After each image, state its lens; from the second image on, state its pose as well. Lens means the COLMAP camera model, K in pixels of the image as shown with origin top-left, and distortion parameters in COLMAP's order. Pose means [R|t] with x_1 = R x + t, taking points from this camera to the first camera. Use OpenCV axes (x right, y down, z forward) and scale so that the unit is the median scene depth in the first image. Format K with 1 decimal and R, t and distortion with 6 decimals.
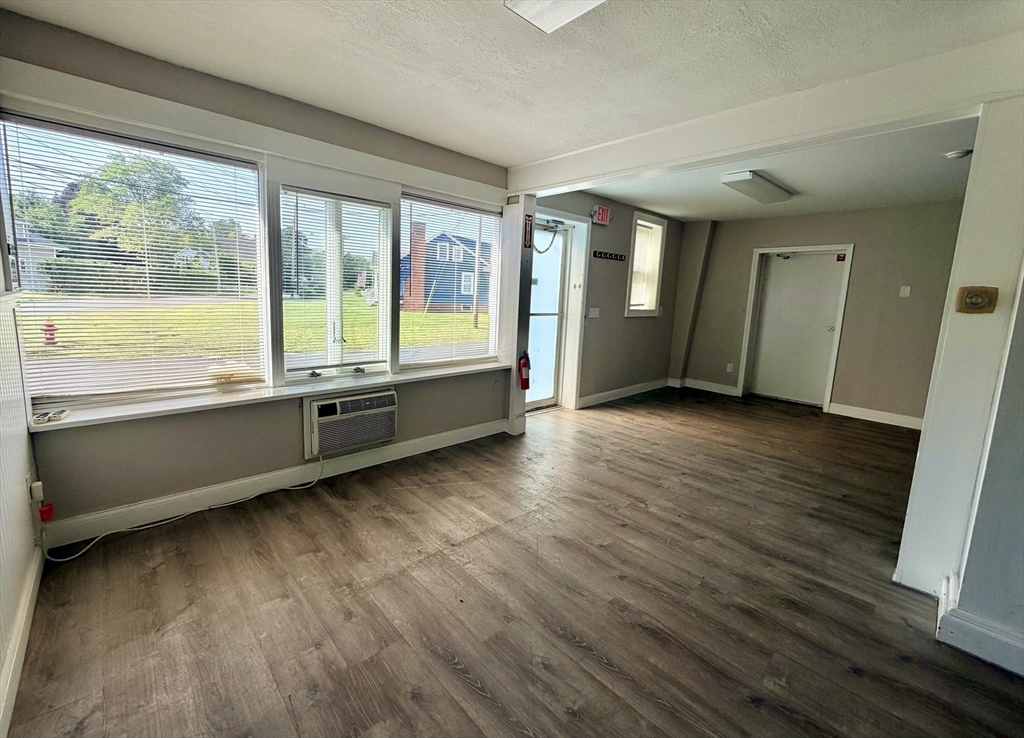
lens RADIAL K [[429.2, 0, 480.5], [0, 429.2, 349.2], [0, 0, 1]] dist [-0.000578, 0.000670]
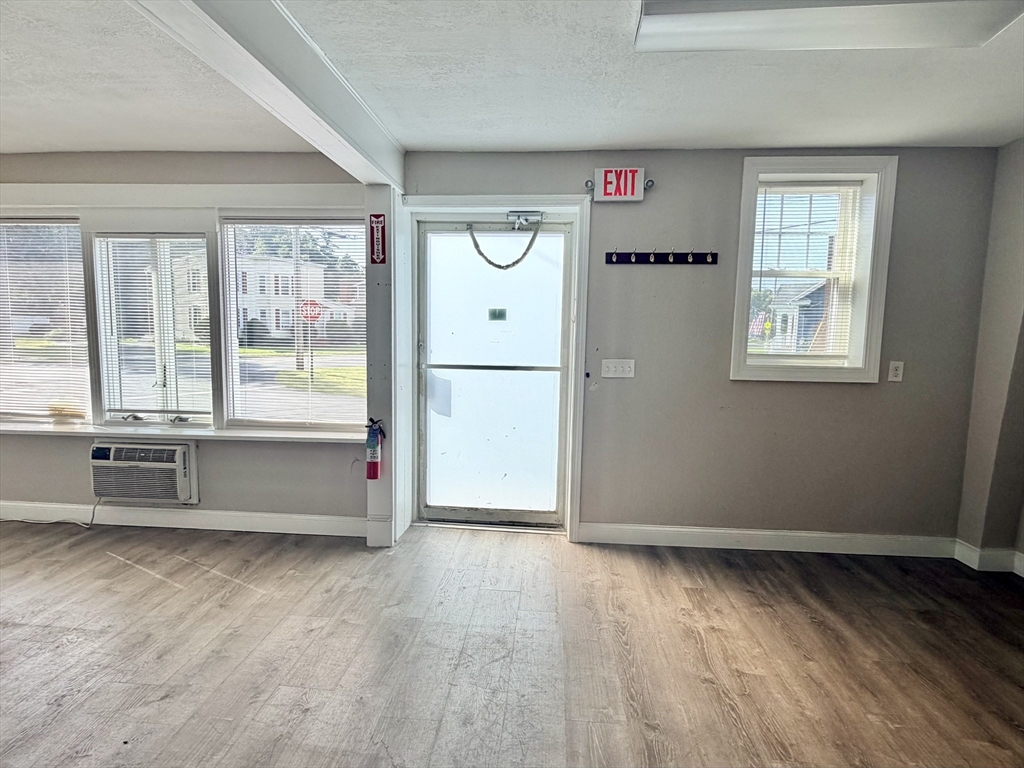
lens RADIAL K [[540.5, 0, 512.7], [0, 540.5, 385.4], [0, 0, 1]] dist [0.003197, -0.002607]
pose [[0.697696, 0.047457, -0.714820, 1.166005], [-0.086735, 0.996059, -0.018528, -0.071219], [0.711124, 0.074927, 0.699063, 0.788471]]
